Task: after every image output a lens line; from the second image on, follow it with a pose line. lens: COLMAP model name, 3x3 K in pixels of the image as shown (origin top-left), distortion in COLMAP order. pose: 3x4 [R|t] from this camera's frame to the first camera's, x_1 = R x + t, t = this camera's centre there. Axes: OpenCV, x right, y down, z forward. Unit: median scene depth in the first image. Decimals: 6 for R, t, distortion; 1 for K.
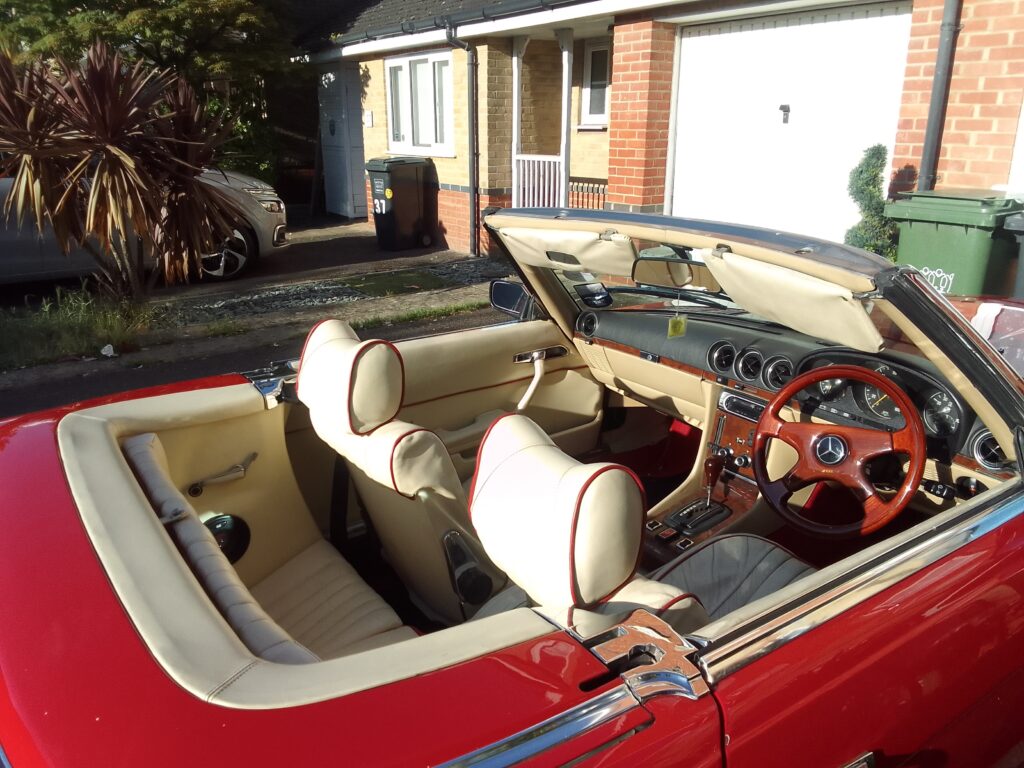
lens RADIAL K [[805.6, 0, 512.0], [0, 805.6, 384.0], [0, 0, 1]] dist [0.059253, -0.084144]
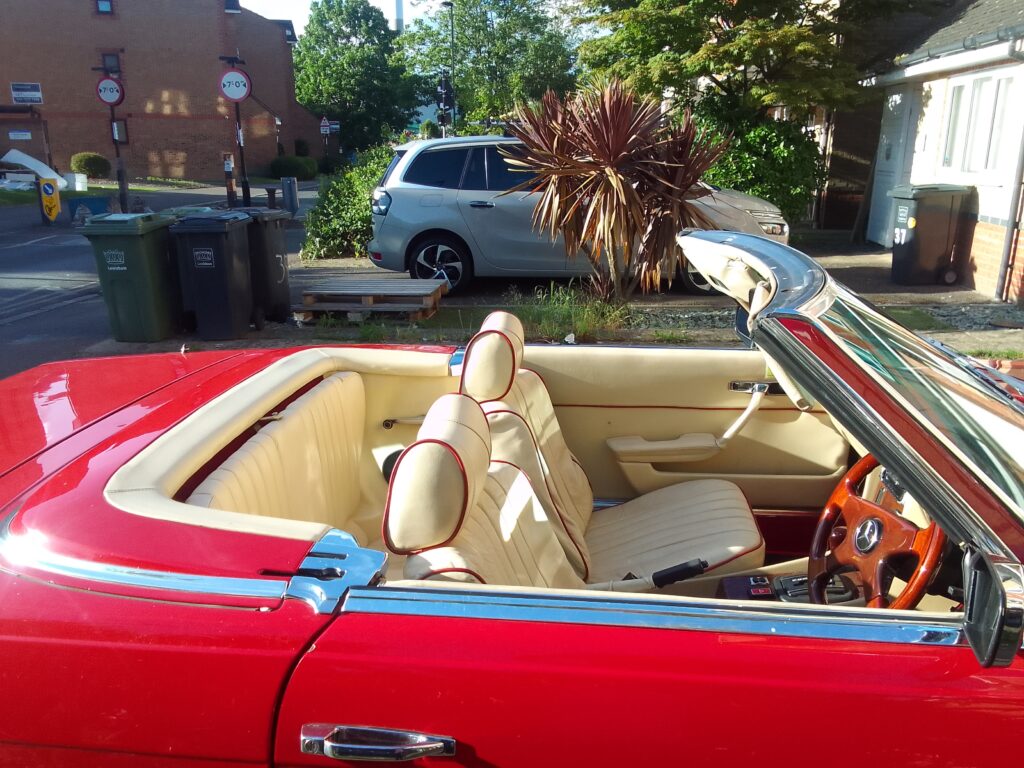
lens RADIAL K [[805.6, 0, 512.0], [0, 805.6, 384.0], [0, 0, 1]] dist [0.059253, -0.084144]
pose [[0.754724, 0.185216, -0.629354, 0.122219], [-0.202522, 0.978242, 0.045028, -0.006973], [0.624001, 0.093474, 0.775813, 0.020806]]
